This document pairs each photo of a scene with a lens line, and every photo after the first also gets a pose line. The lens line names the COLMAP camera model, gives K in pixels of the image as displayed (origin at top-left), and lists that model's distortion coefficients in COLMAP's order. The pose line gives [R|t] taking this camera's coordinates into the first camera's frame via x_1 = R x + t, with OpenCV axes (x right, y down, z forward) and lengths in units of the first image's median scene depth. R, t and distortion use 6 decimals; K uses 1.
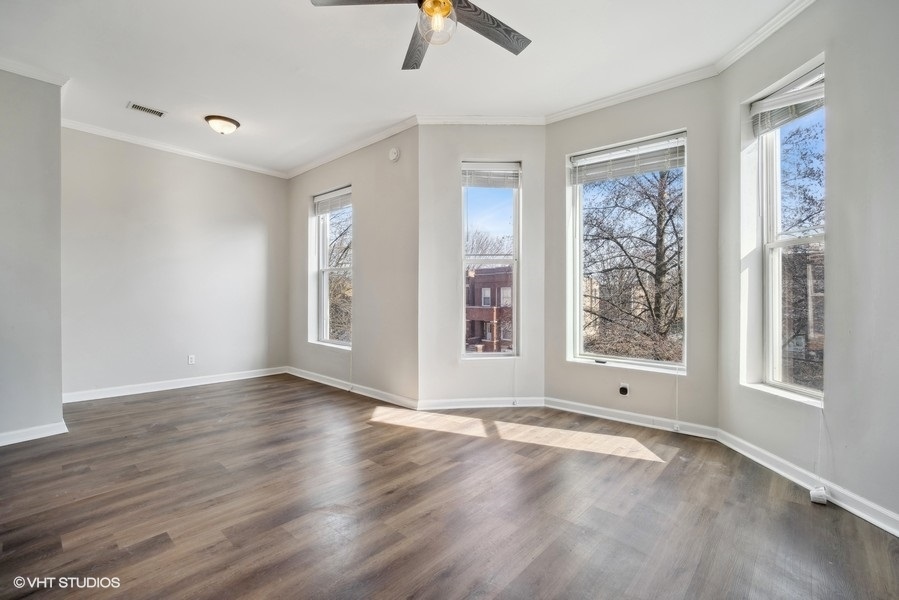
lens RADIAL K [[397.3, 0, 426.5], [0, 397.3, 295.2], [0, 0, 1]] dist [-0.013083, 0.003424]
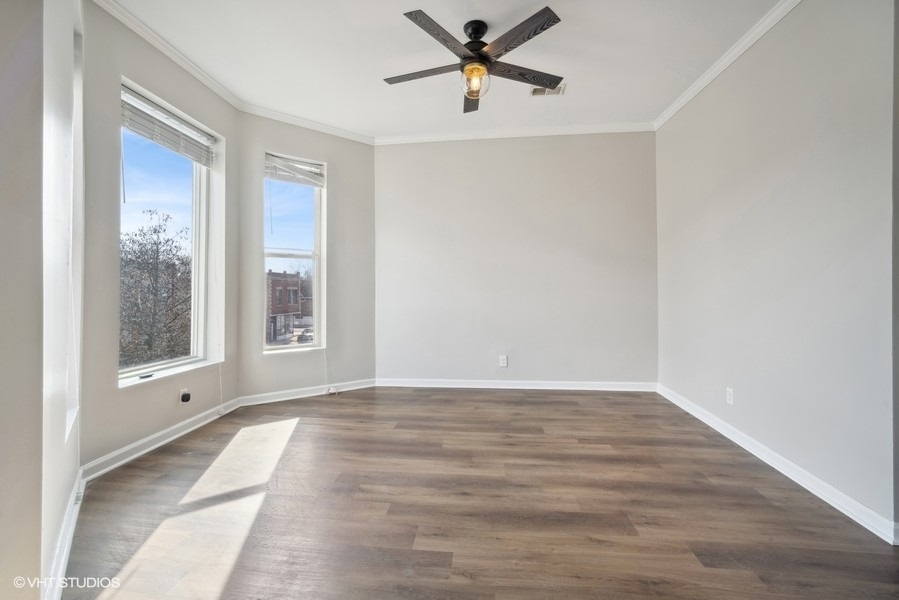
lens RADIAL K [[397.3, 0, 452.6], [0, 397.3, 285.6], [0, 0, 1]] dist [-0.013083, 0.003424]
pose [[-0.635474, 0.011051, 0.772043, -0.574796], [0.002786, 0.999924, -0.012020, 0.006731], [-0.772117, -0.005488, -0.635456, 1.152008]]
